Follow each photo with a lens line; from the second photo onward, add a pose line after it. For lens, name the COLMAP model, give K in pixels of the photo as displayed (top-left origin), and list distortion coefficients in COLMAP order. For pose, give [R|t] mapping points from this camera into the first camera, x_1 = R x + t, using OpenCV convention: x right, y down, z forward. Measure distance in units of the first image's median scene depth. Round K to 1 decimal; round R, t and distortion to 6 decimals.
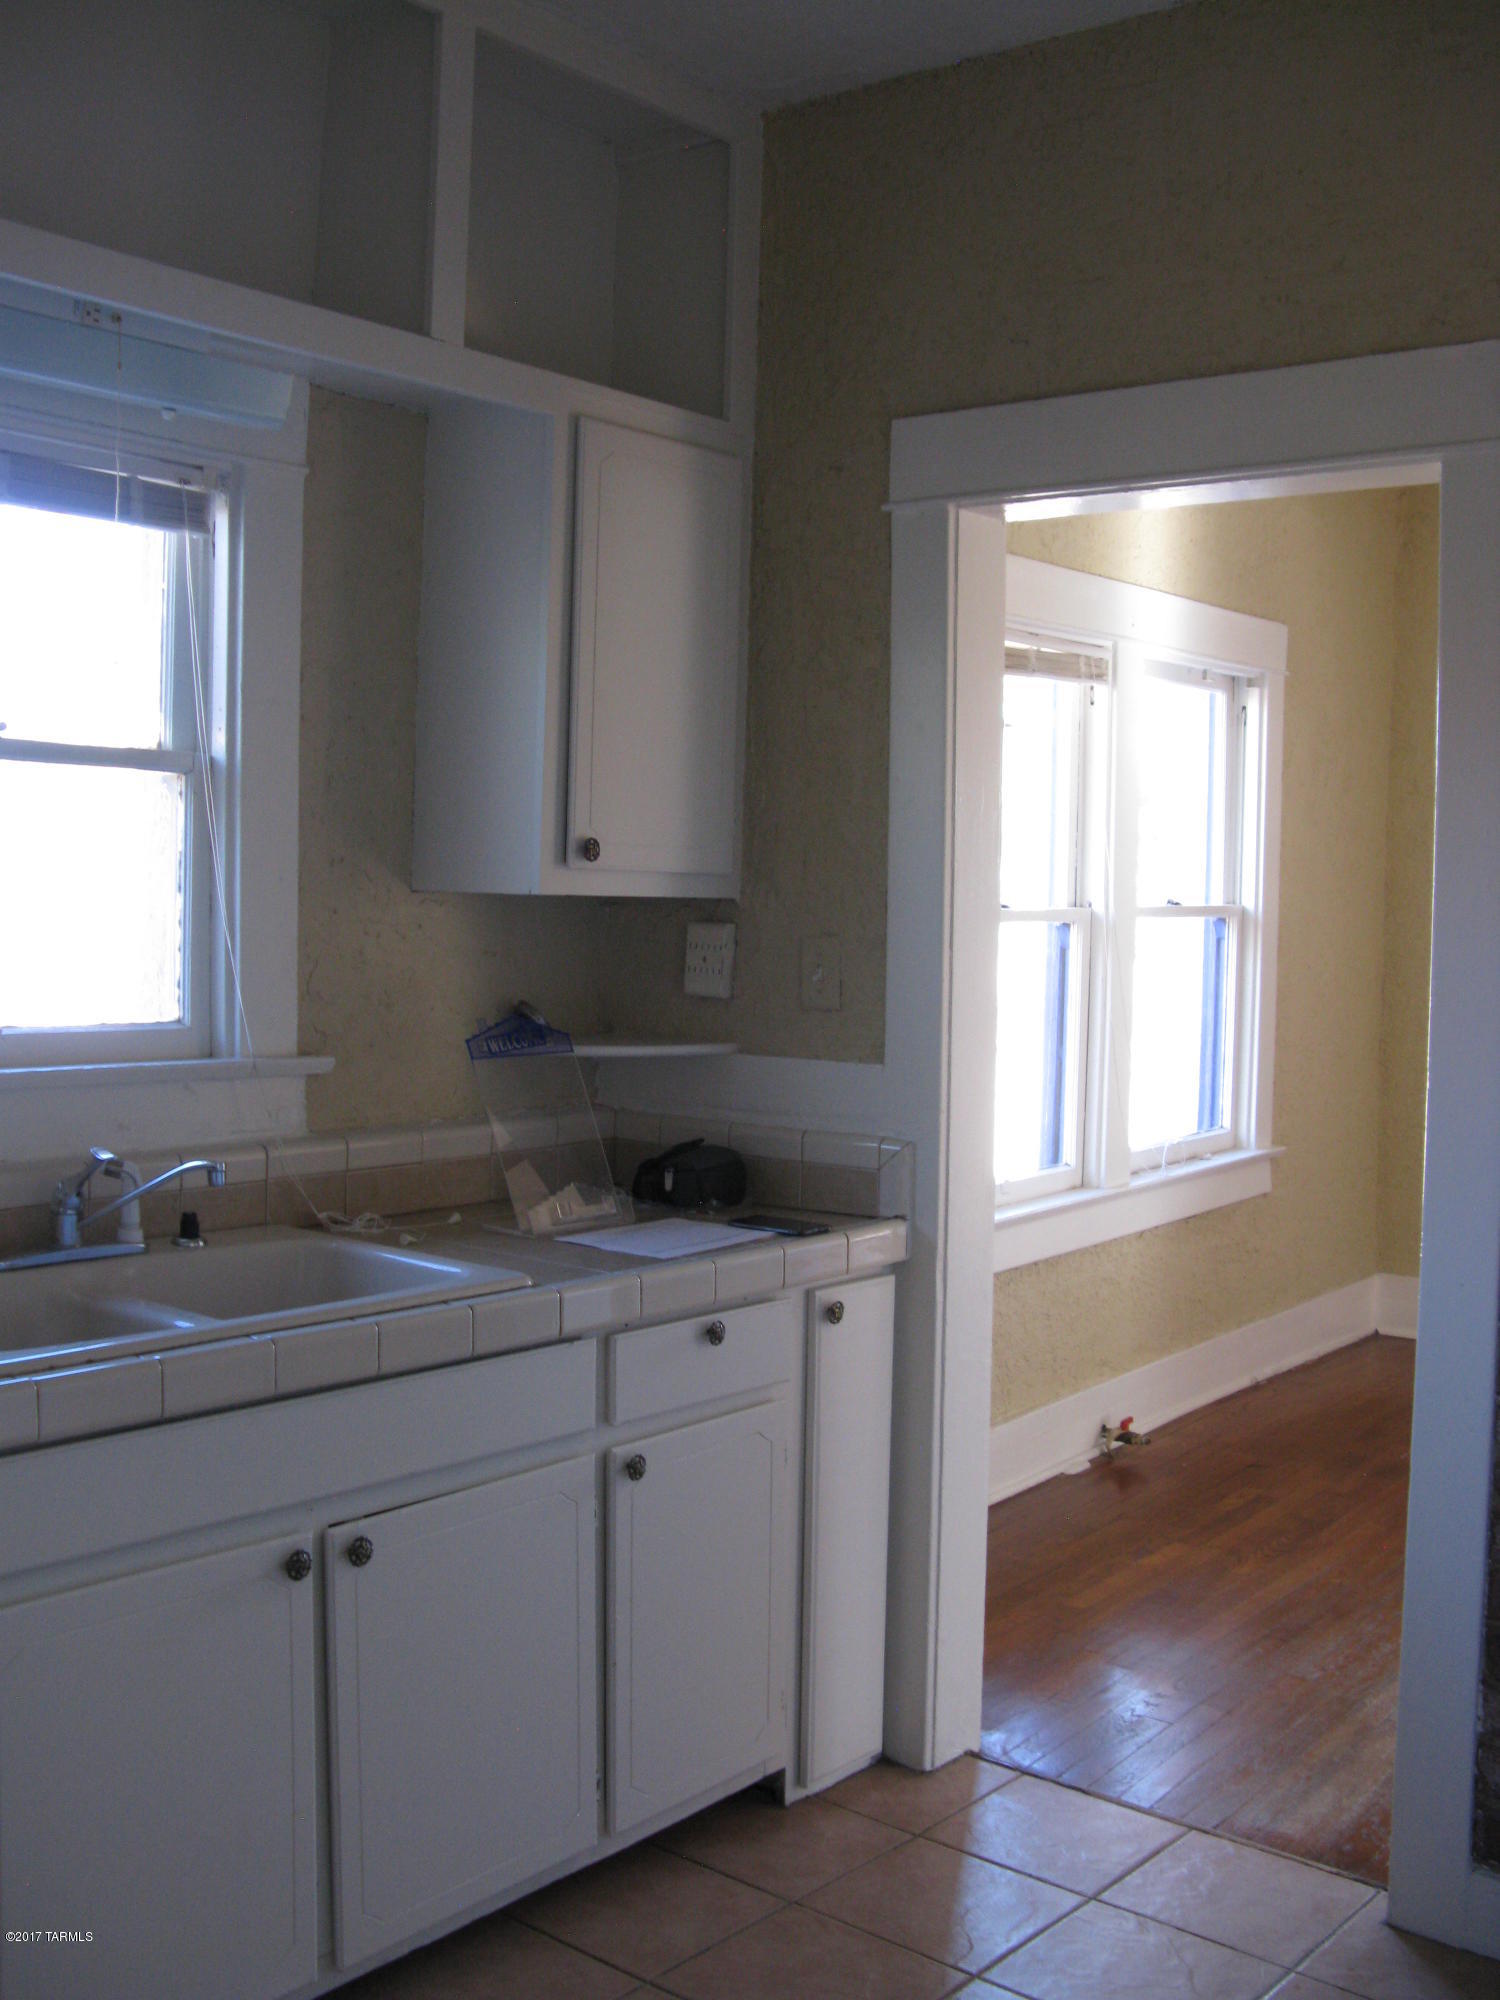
lens RADIAL K [[2086.3, 0, 743.5], [0, 2086.3, 1007.0], [0, 0, 1]] dist [-0.126779, 0.000000]
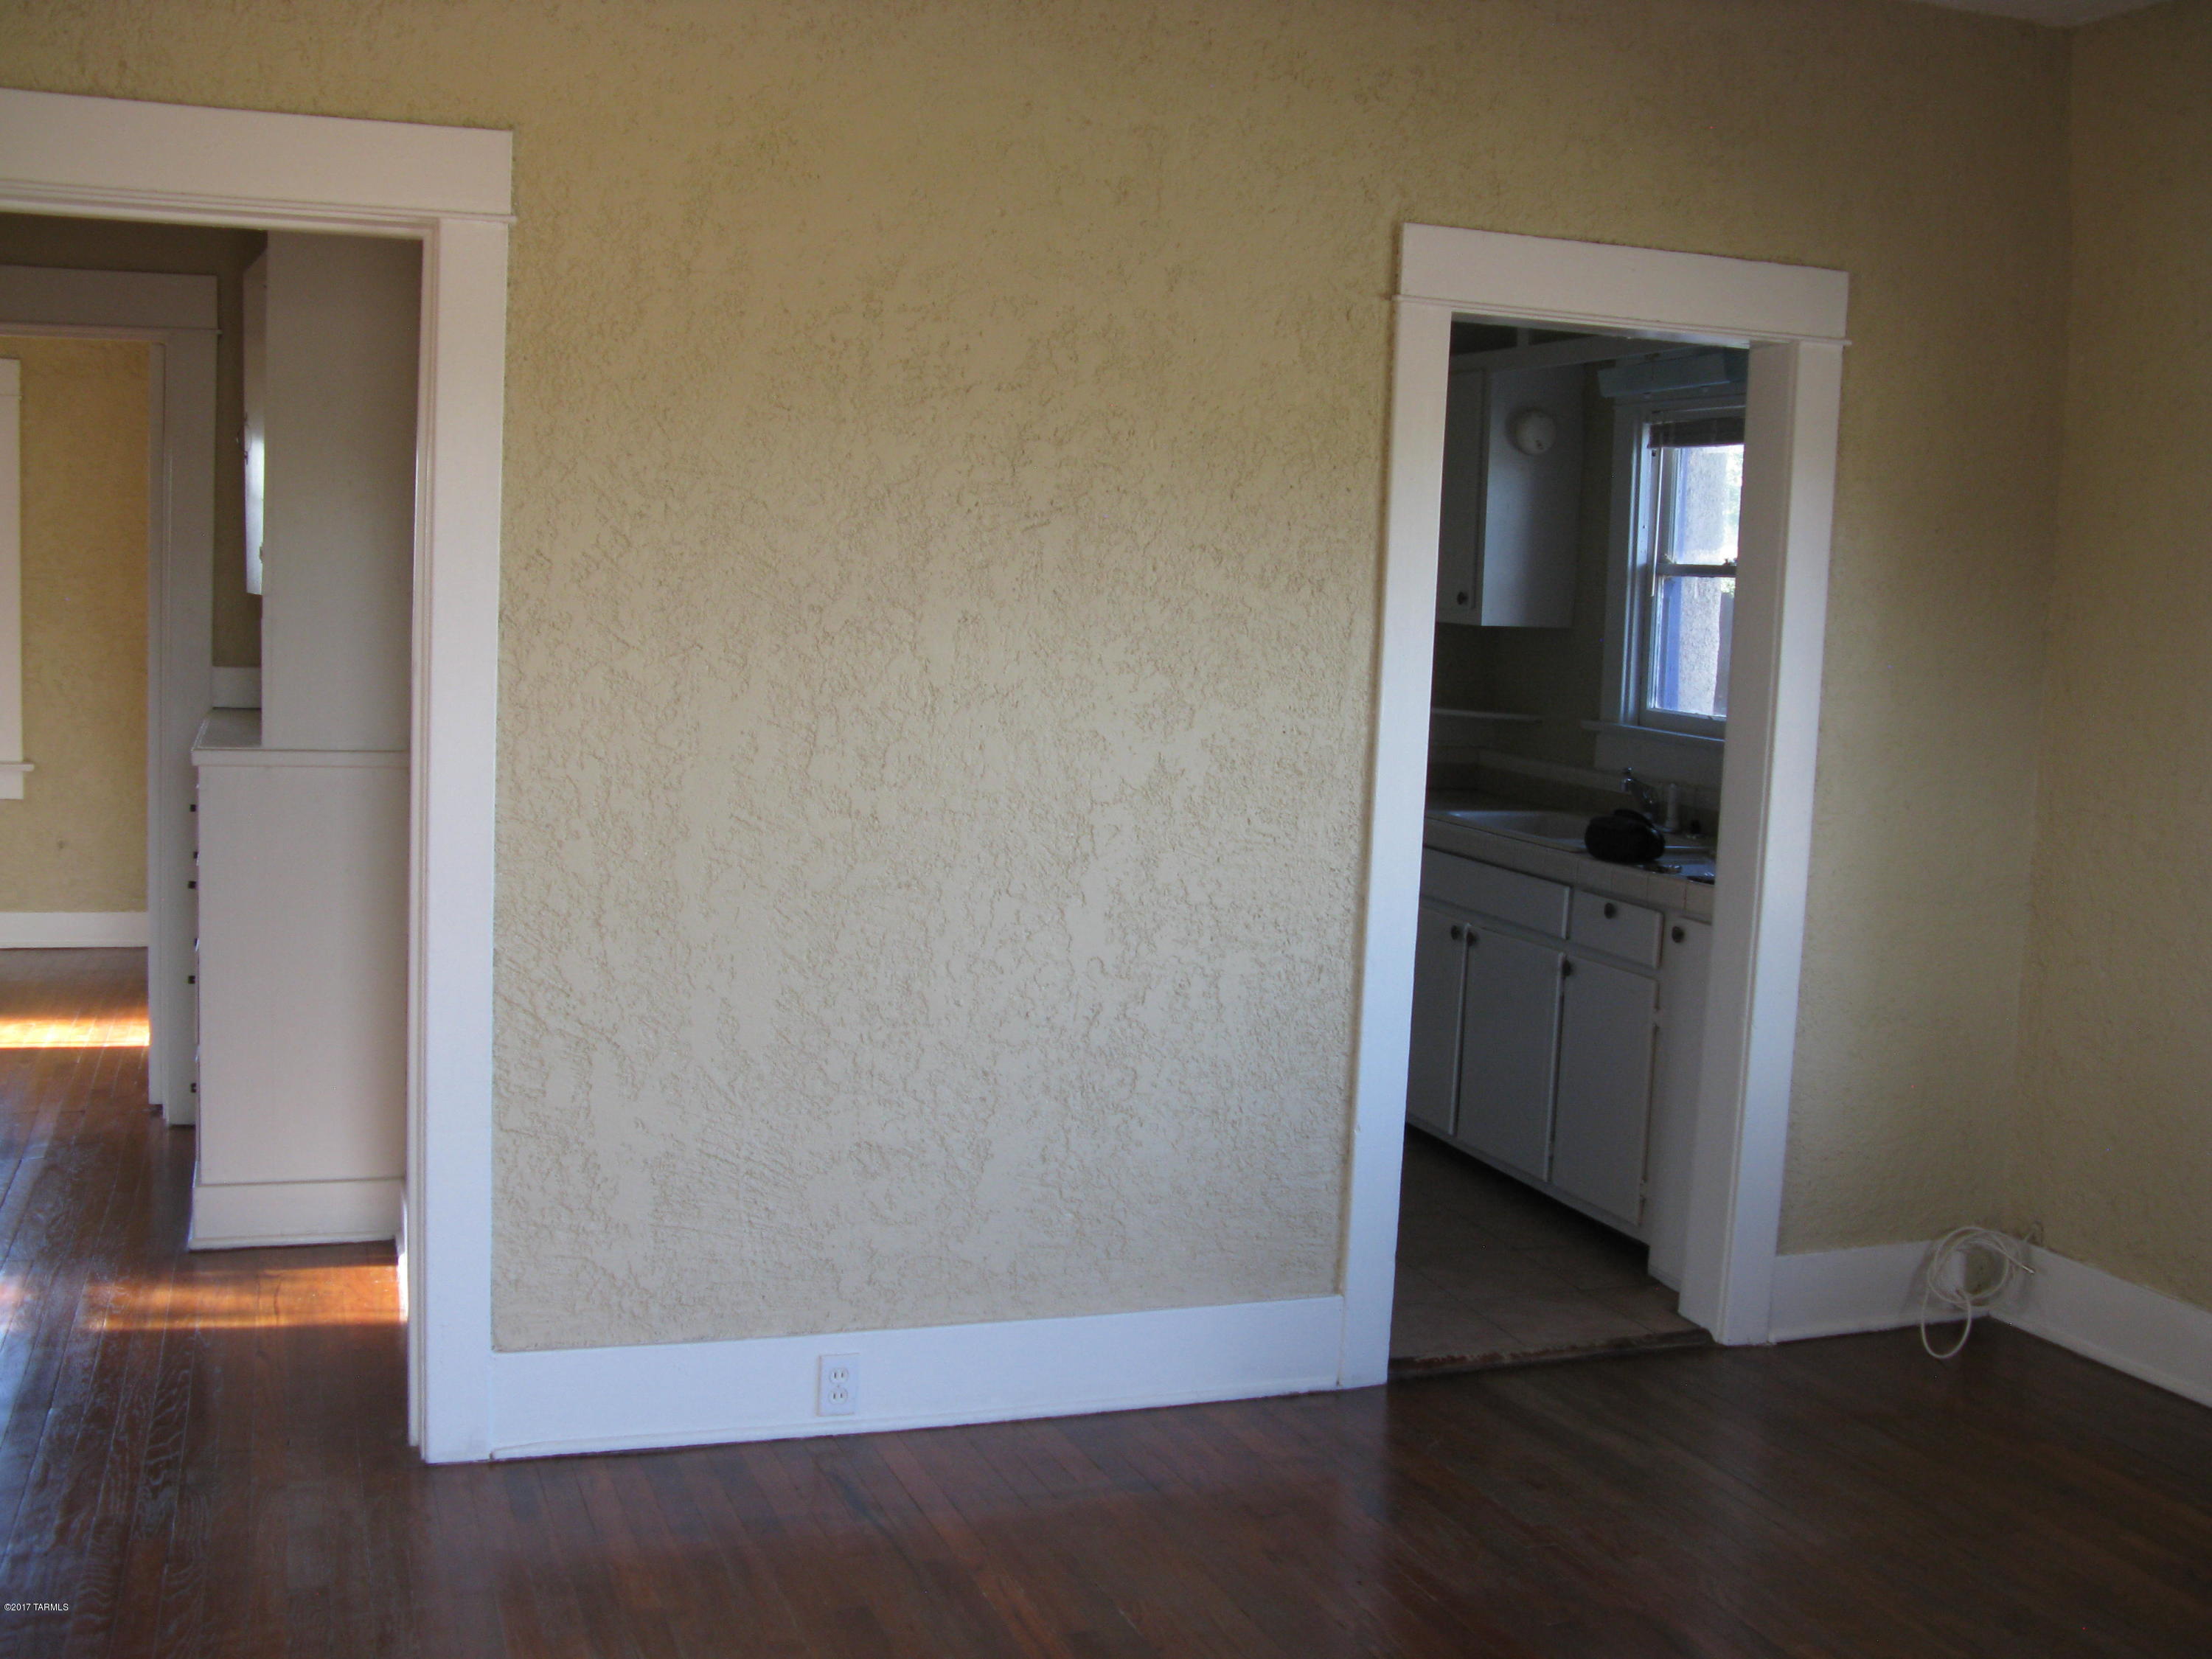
lens RADIAL K [[2307.5, 0, 1158.7], [0, 2307.5, 865.9], [0, 0, 1]] dist [-0.126779, 0.000000]
pose [[-0.493977, 0.060373, -0.867376, 1.114858], [-0.107794, 0.985638, 0.129994, -0.046343], [0.862767, 0.157712, -0.480375, 1.016884]]
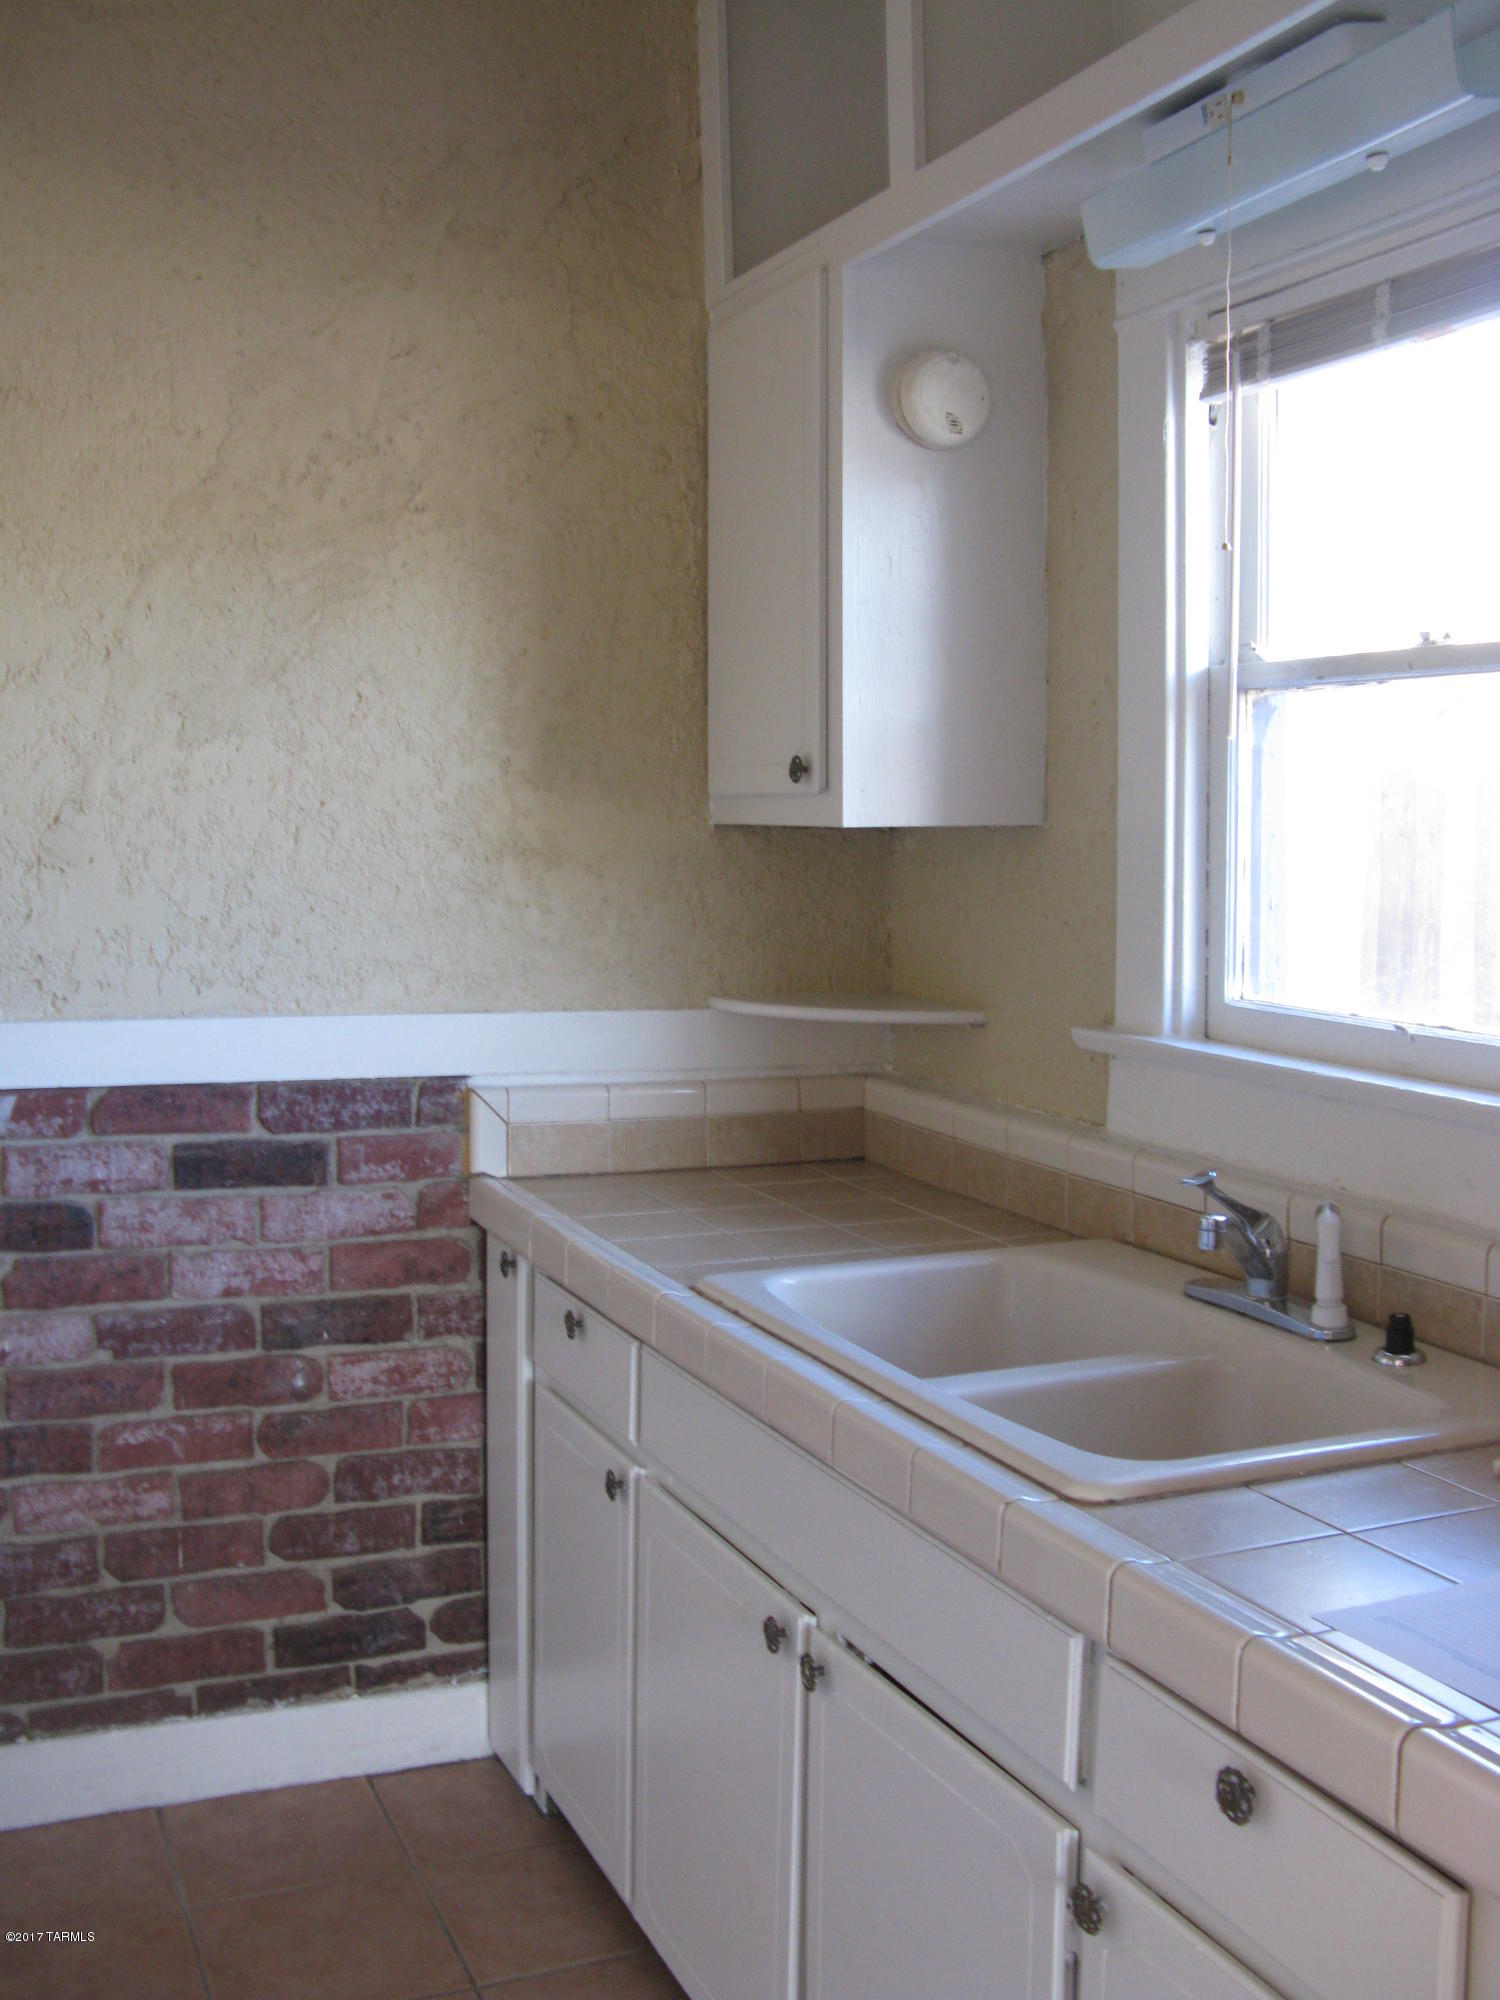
lens RADIAL K [[2086.3, 0, 750.8], [0, 2086.3, 996.8], [0, 0, 1]] dist [-0.126779, 0.000000]
pose [[-0.453824, 0.046901, -0.889856, 0.276207], [-0.071405, 0.993489, 0.088779, -0.031835], [0.888226, 0.103830, -0.447520, 0.714249]]
